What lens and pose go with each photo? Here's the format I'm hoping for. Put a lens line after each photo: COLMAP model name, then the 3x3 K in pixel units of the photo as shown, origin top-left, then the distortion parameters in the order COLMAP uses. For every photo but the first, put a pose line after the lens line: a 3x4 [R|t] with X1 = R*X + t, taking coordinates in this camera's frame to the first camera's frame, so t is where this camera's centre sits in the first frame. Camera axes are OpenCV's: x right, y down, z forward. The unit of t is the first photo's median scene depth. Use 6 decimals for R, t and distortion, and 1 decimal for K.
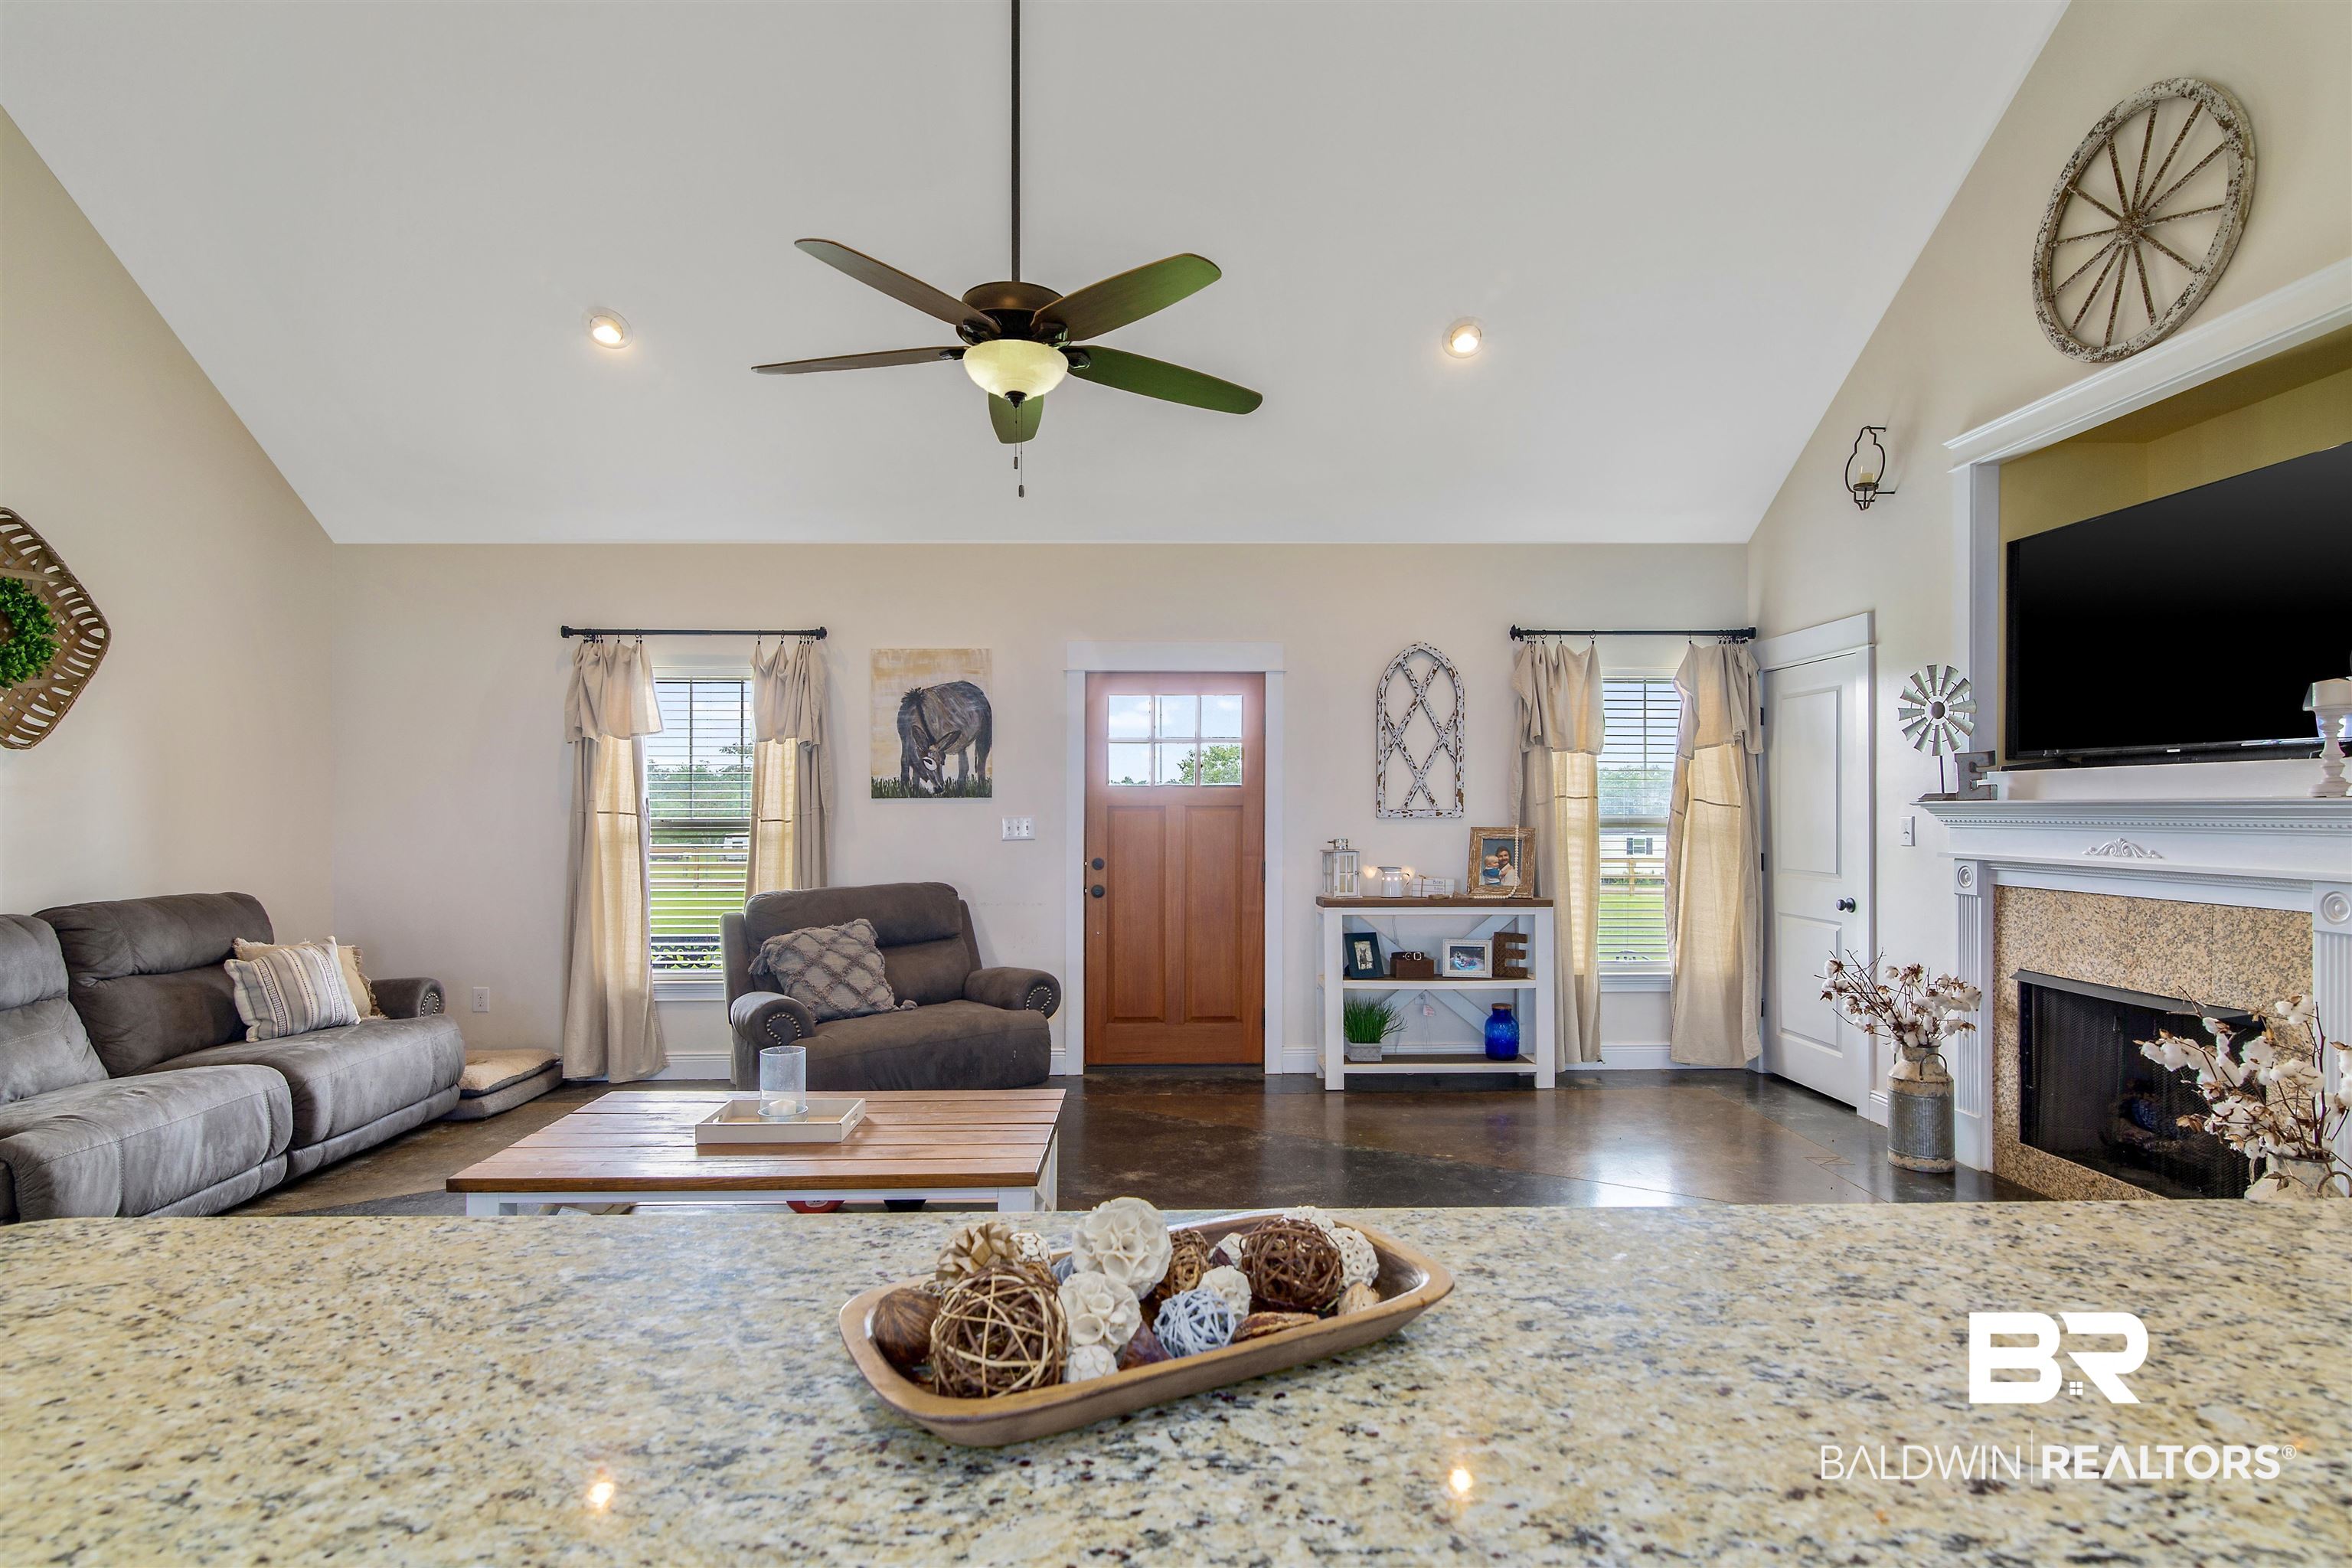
lens RADIAL K [[1201.3, 0, 1156.4], [0, 1201.3, 805.3], [0, 0, 1]] dist [-0.013581, 0.005194]
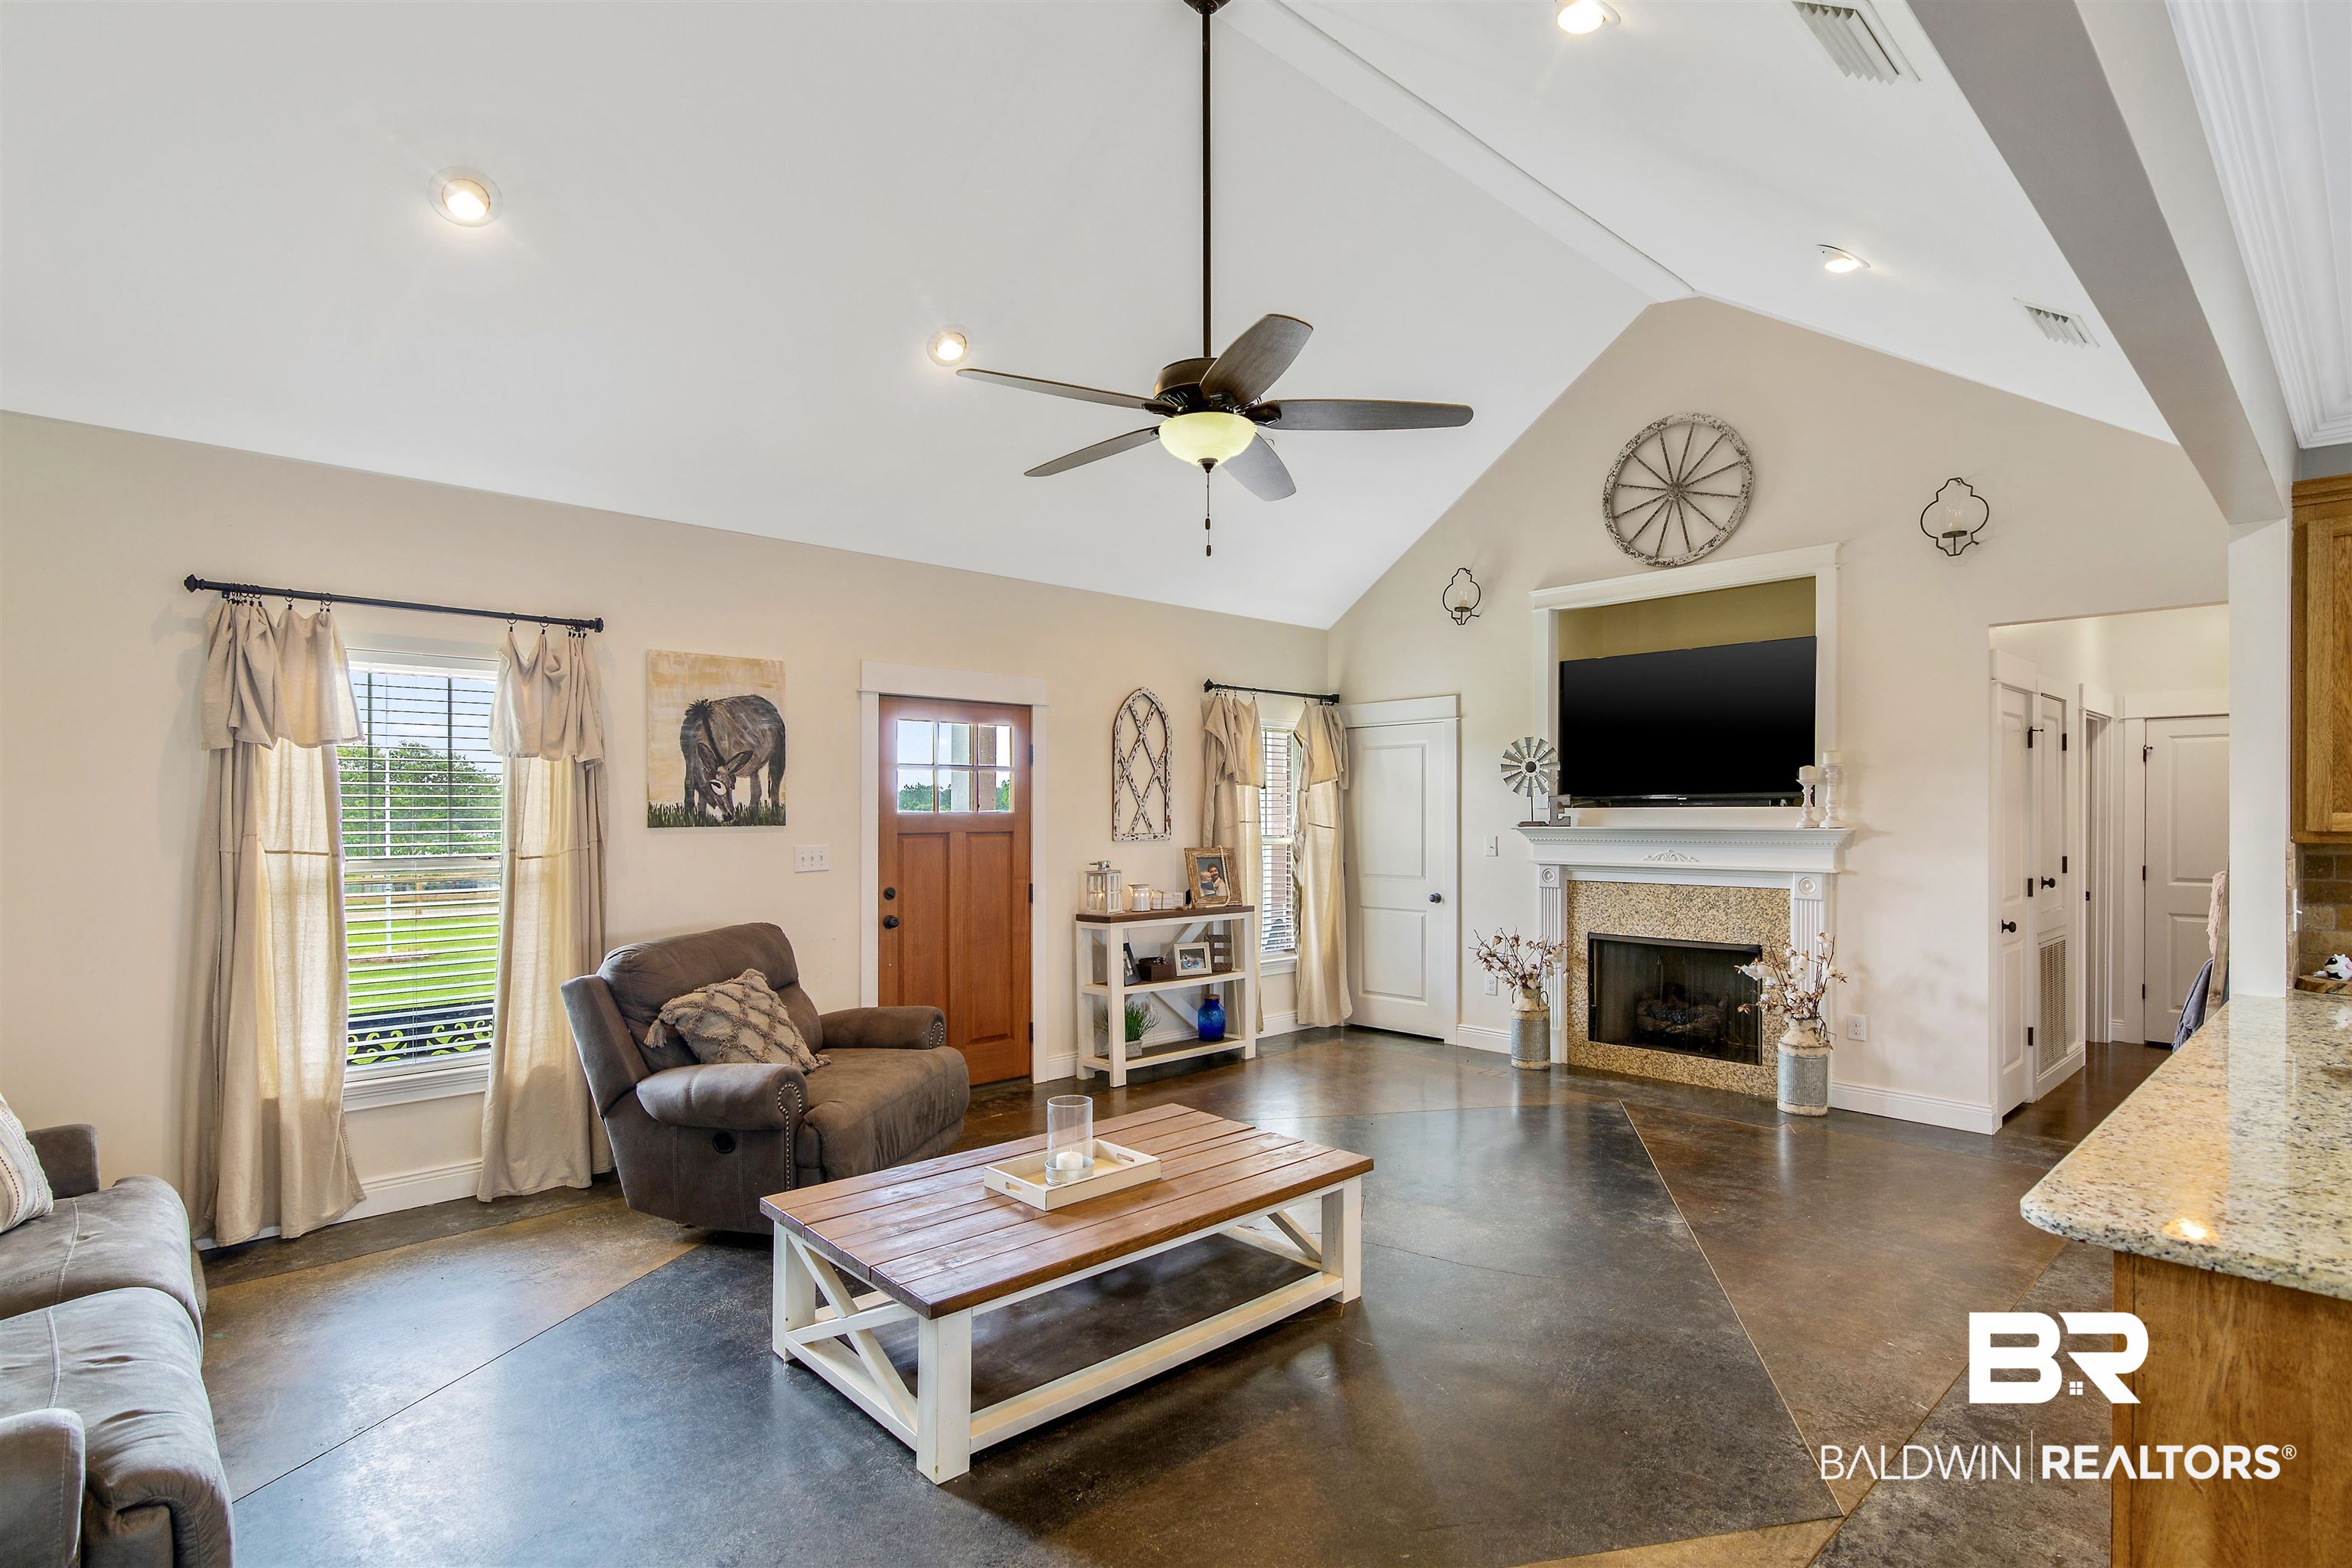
lens RADIAL K [[1159.6, 0, 1172.5], [0, 1159.6, 813.7], [0, 0, 1]] dist [-0.020786, 0.001059]
pose [[0.745700, -0.000370, 0.666282, -0.519806], [0.001054, 0.999999, -0.000625, -0.015201], [-0.666281, 0.001168, 0.745700, 0.158944]]
